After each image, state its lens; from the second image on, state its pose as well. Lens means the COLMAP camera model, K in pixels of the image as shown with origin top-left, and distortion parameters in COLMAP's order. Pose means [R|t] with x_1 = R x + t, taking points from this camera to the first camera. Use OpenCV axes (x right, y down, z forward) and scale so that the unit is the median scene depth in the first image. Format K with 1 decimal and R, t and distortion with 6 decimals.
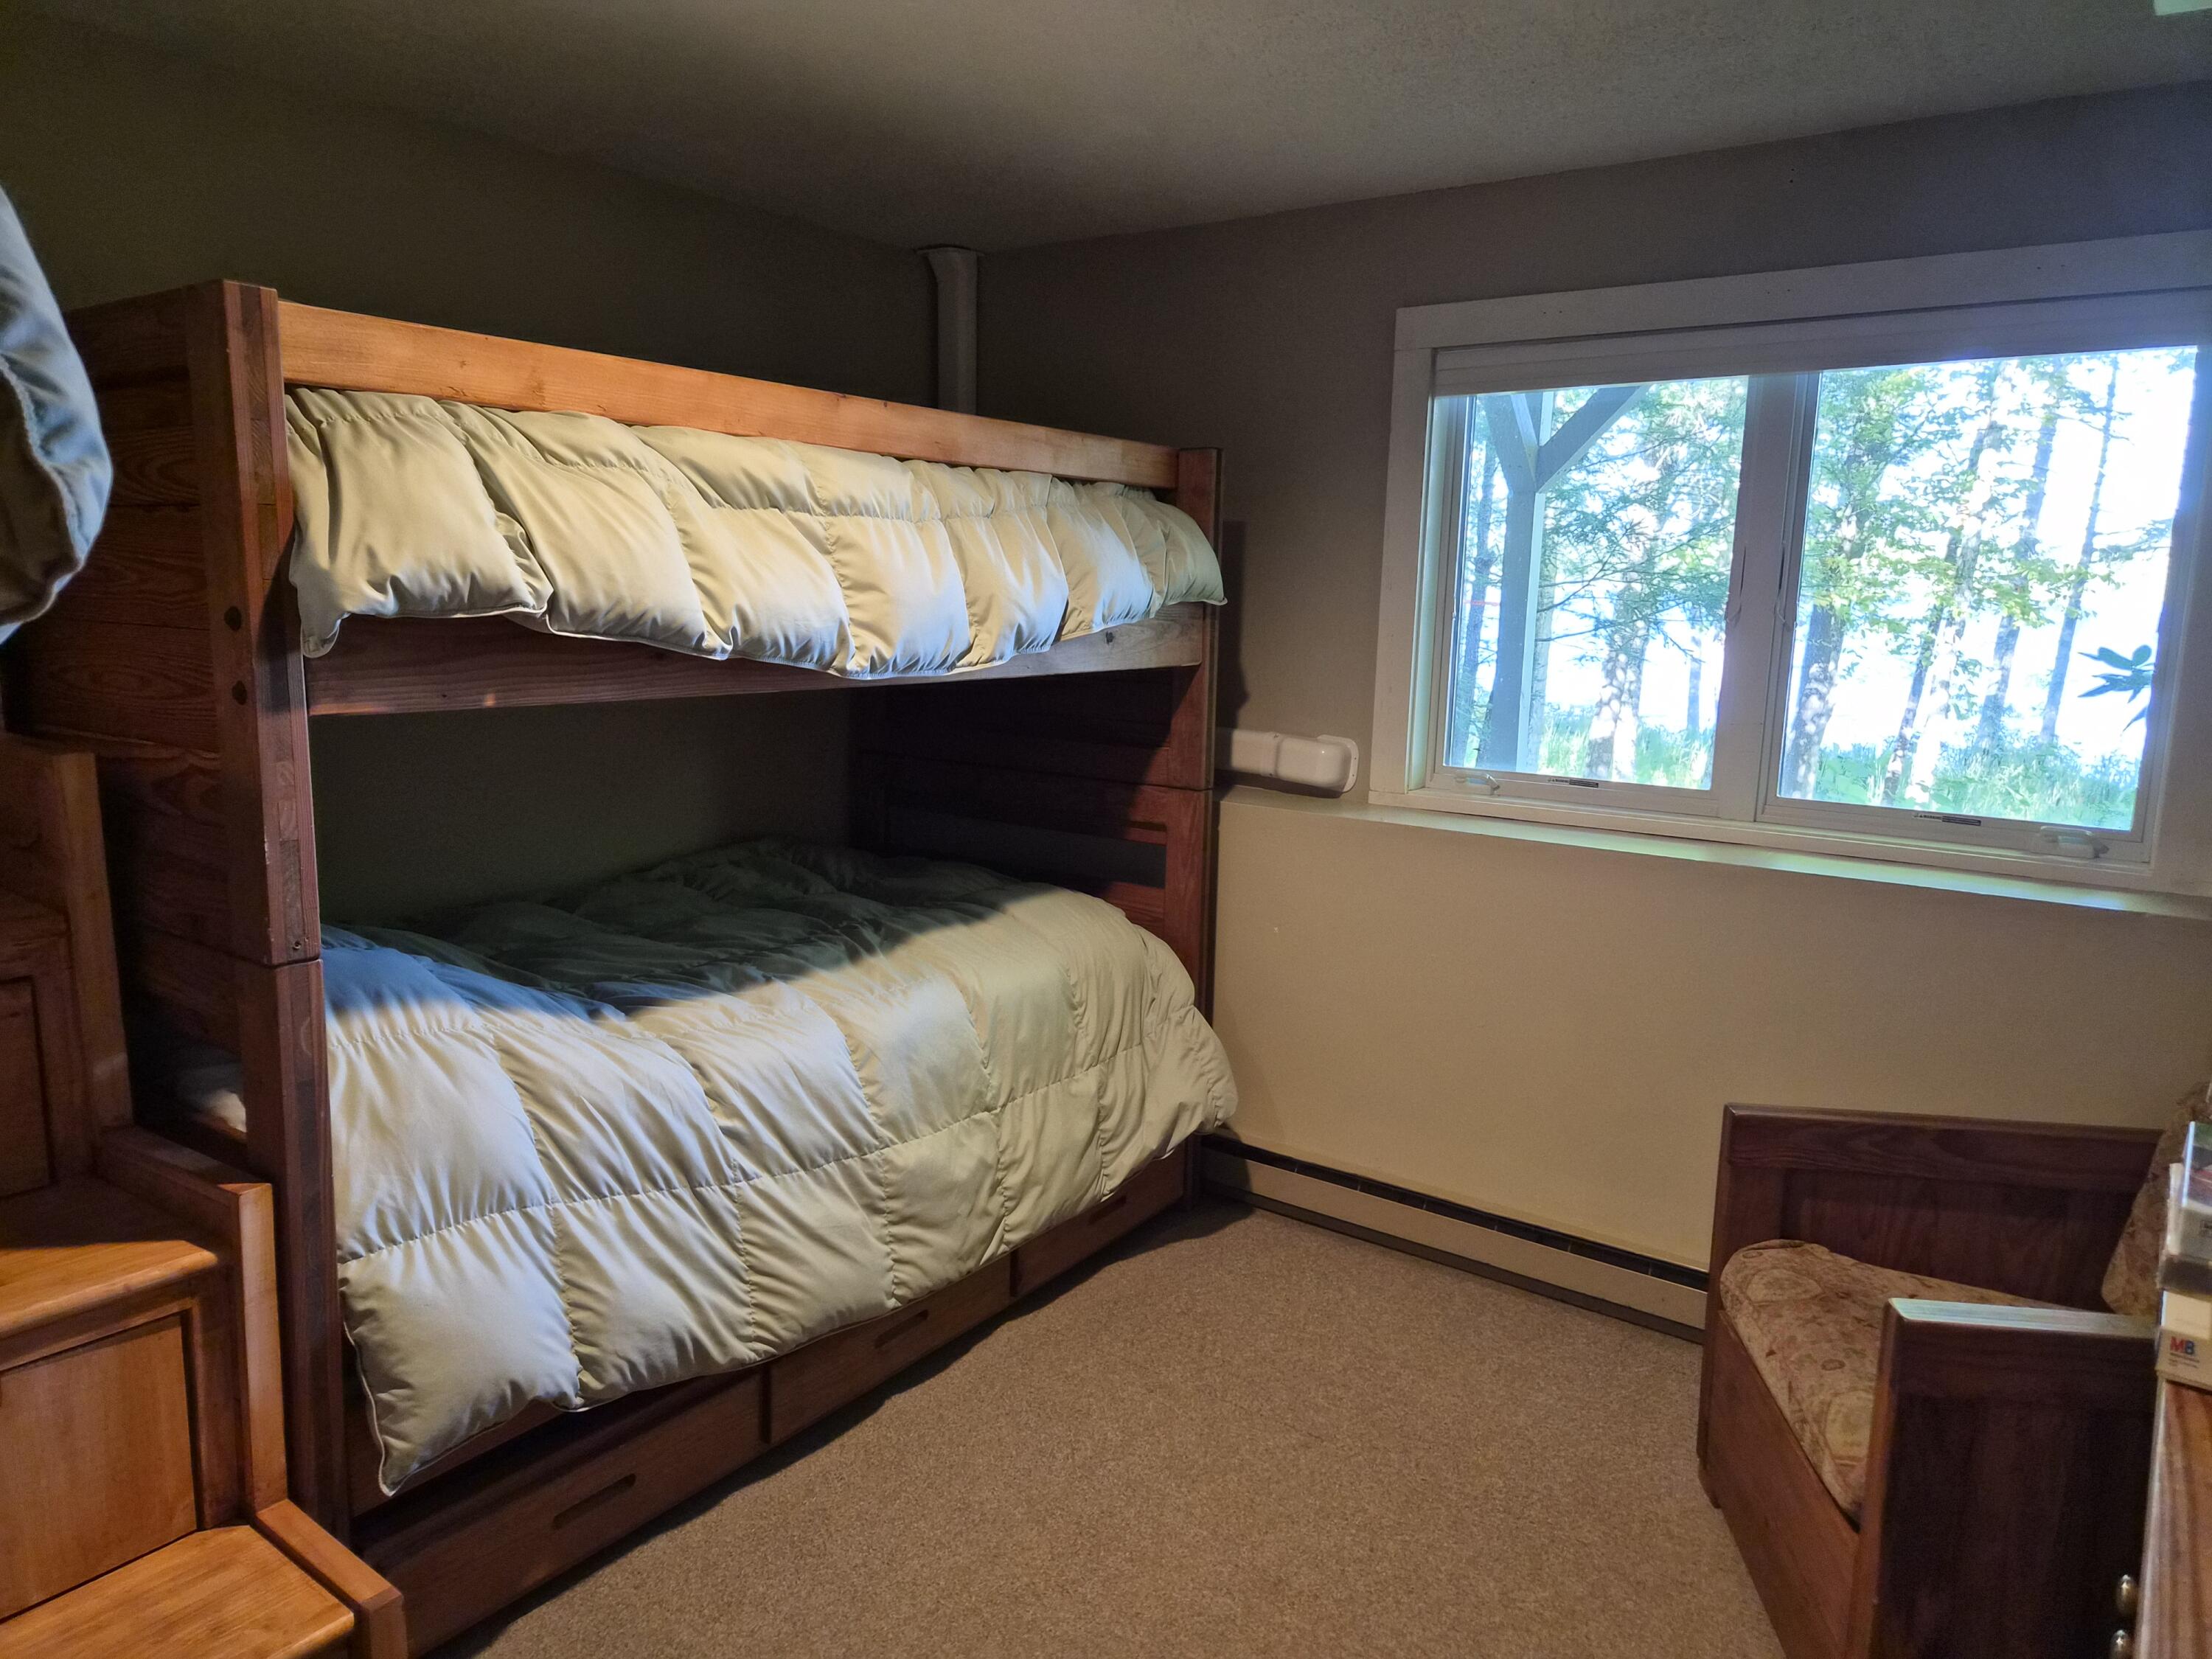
lens RADIAL K [[1491.2, 0, 1106.9], [0, 1491.2, 824.2], [0, 0, 1]] dist [0.058609, -0.052746]
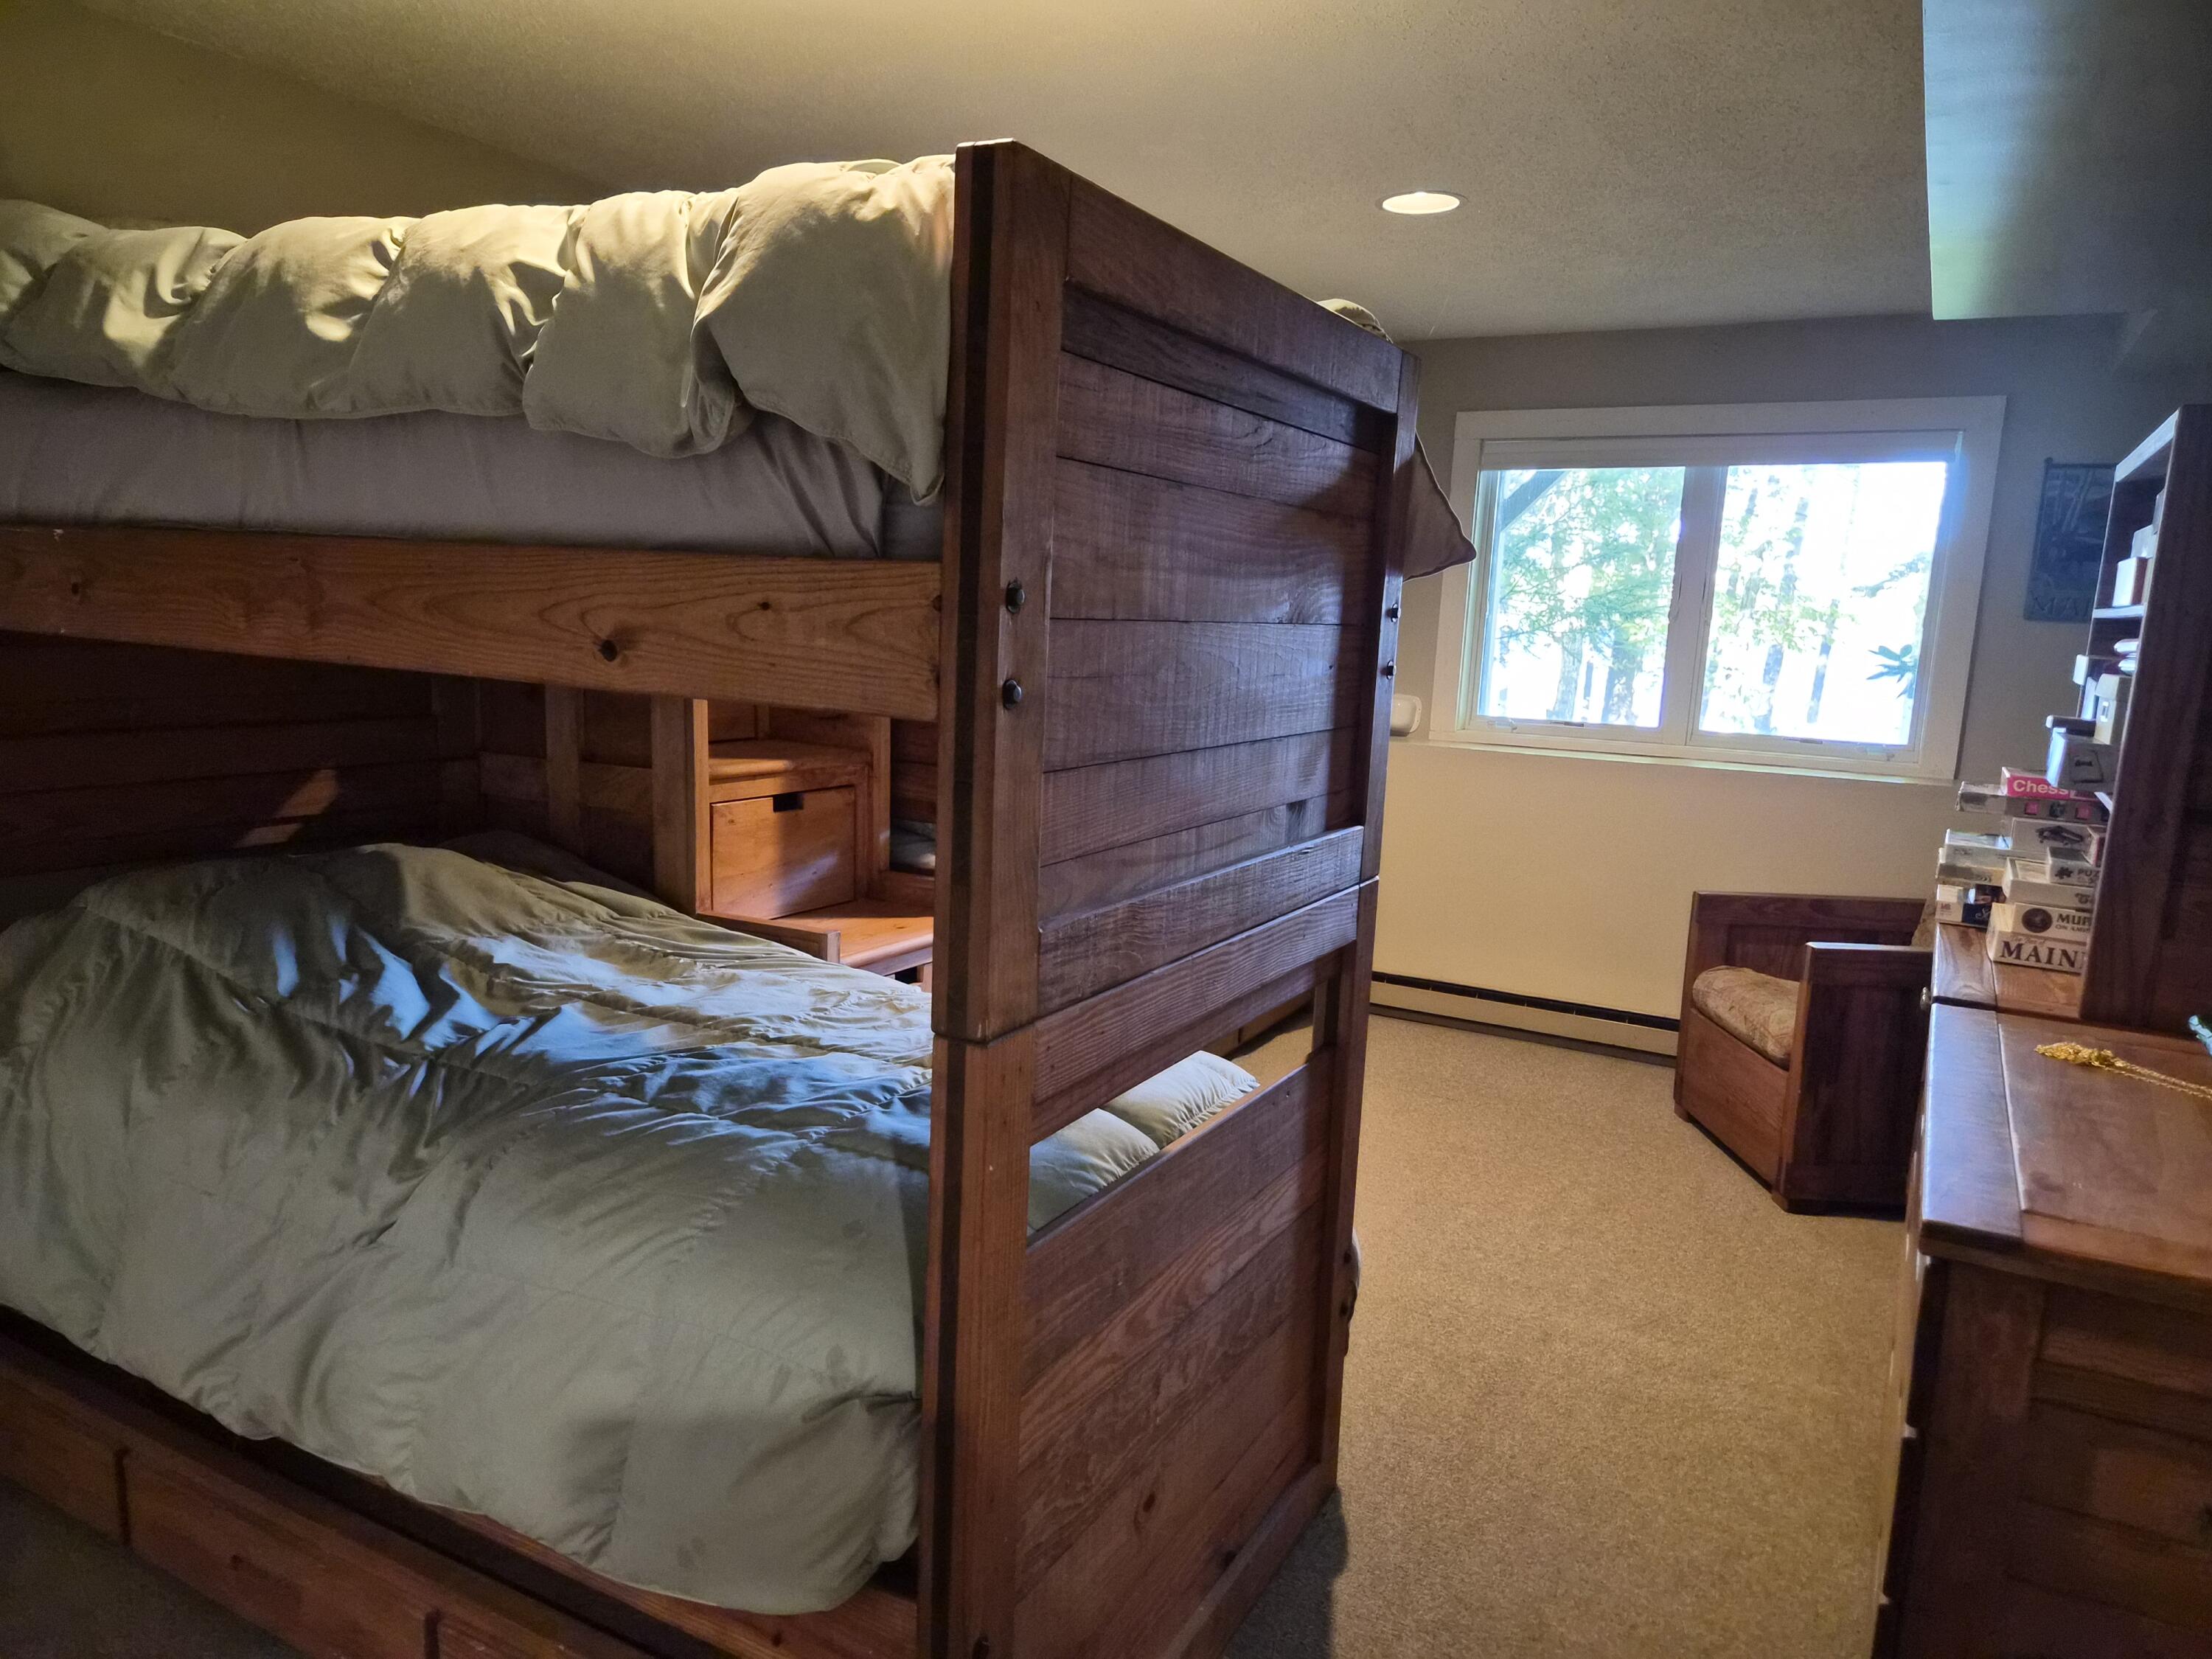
lens RADIAL K [[1491.2, 0, 1107.3], [0, 1491.2, 837.7], [0, 0, 1]] dist [0.058609, -0.052746]
pose [[0.992089, 0.002562, 0.125507, -0.429845], [-0.002324, 0.999995, -0.002036, 0.113769], [-0.125512, 0.001728, 0.992091, -0.573112]]
